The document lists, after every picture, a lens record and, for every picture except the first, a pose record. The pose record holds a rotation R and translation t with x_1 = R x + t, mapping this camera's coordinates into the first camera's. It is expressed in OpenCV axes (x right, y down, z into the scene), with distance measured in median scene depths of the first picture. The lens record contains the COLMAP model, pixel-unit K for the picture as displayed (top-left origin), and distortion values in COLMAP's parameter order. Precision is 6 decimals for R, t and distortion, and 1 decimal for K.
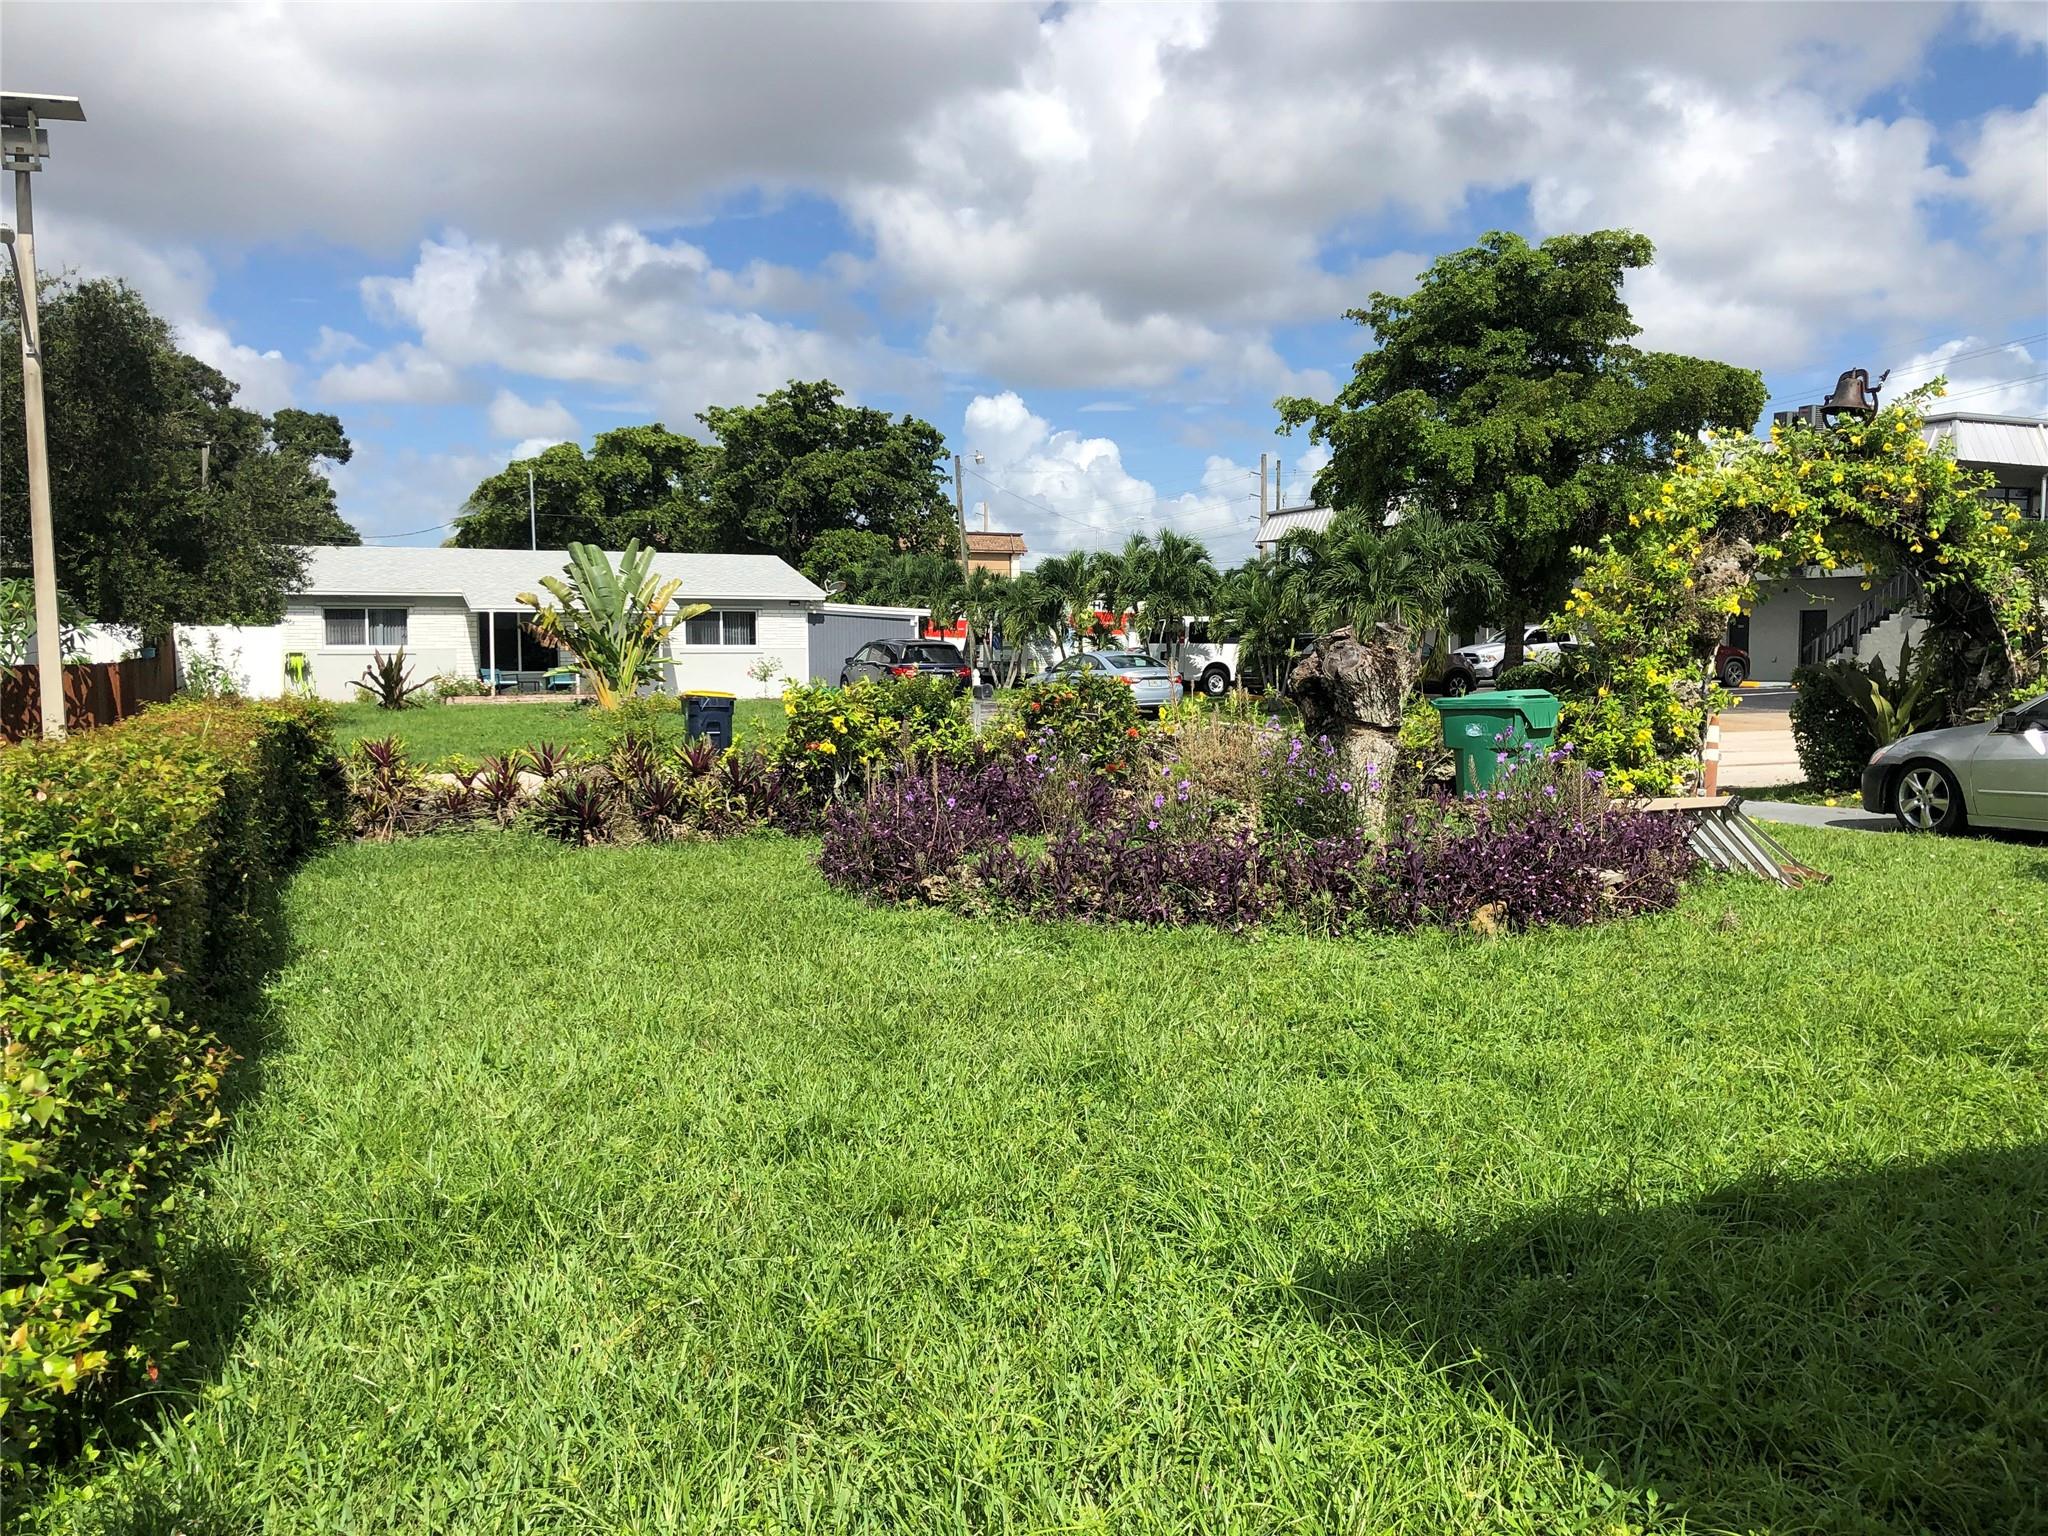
lens RADIAL K [[1723.0, 0, 1041.9], [0, 1723.0, 774.1], [0, 0, 1]] dist [0.074445, -0.085784]
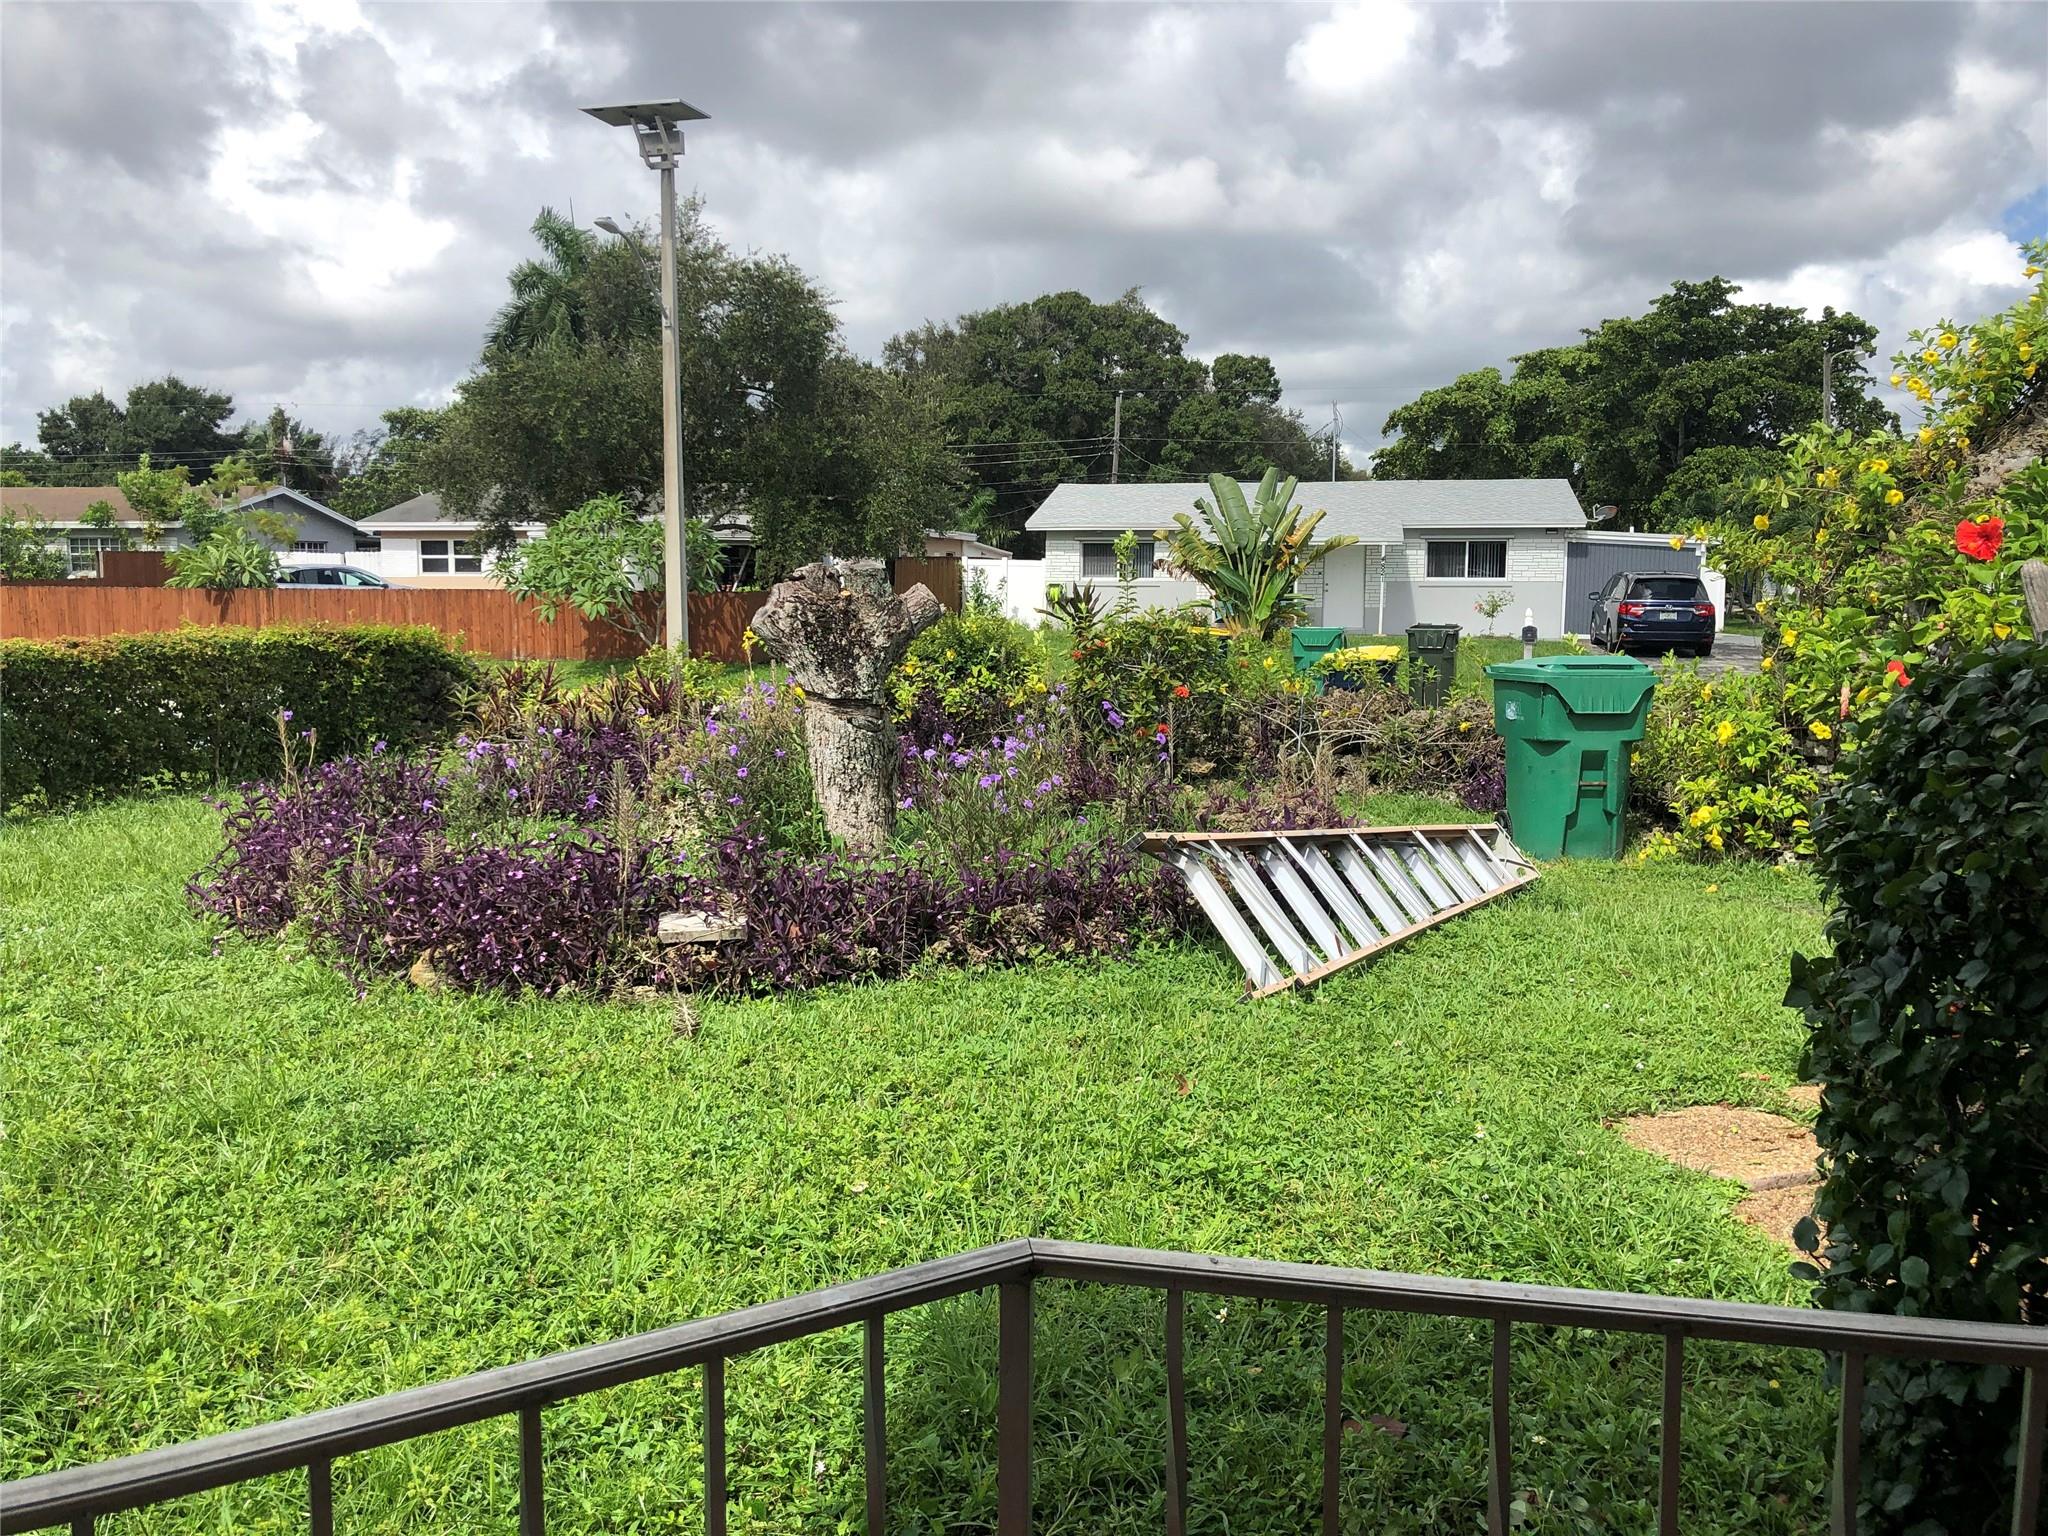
lens RADIAL K [[1723.0, 0, 1029.2], [0, 1723.0, 771.2], [0, 0, 1]] dist [0.074445, -0.085784]
pose [[0.819988, 0.071554, -0.567890, 0.155017], [-0.049627, 0.997307, 0.054003, -0.008890], [0.570225, -0.016099, 0.821331, 0.089059]]
